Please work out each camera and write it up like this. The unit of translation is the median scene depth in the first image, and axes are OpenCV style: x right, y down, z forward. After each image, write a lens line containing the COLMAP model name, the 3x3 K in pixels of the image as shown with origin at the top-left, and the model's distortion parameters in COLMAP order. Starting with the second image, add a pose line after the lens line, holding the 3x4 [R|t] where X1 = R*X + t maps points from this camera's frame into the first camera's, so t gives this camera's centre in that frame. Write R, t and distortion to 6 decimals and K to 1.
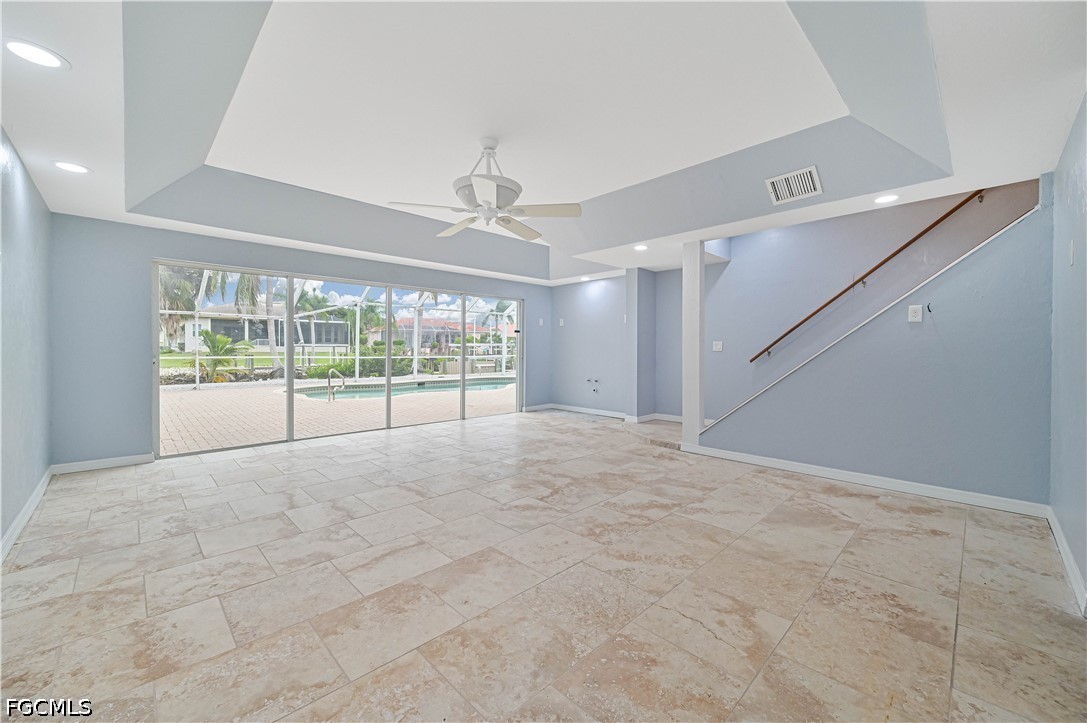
lens RADIAL K [[426.3, 0, 548.6], [0, 426.3, 355.7], [0, 0, 1]] dist [-0.001825, 0.000139]
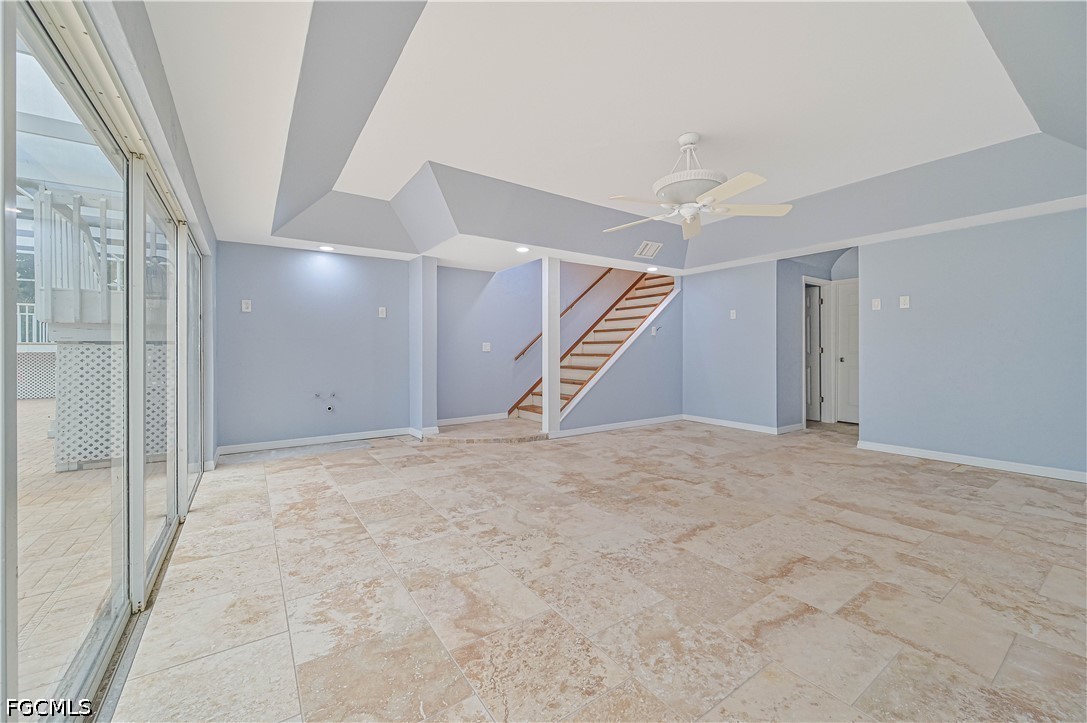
lens RADIAL K [[426.3, 0, 546.4], [0, 426.3, 354.4], [0, 0, 1]] dist [-0.001825, 0.000139]
pose [[0.175917, -0.010903, 0.984345, -1.396481], [0.016510, 0.999831, 0.008124, -0.021821], [-0.984266, 0.014823, 0.176068, 1.392107]]
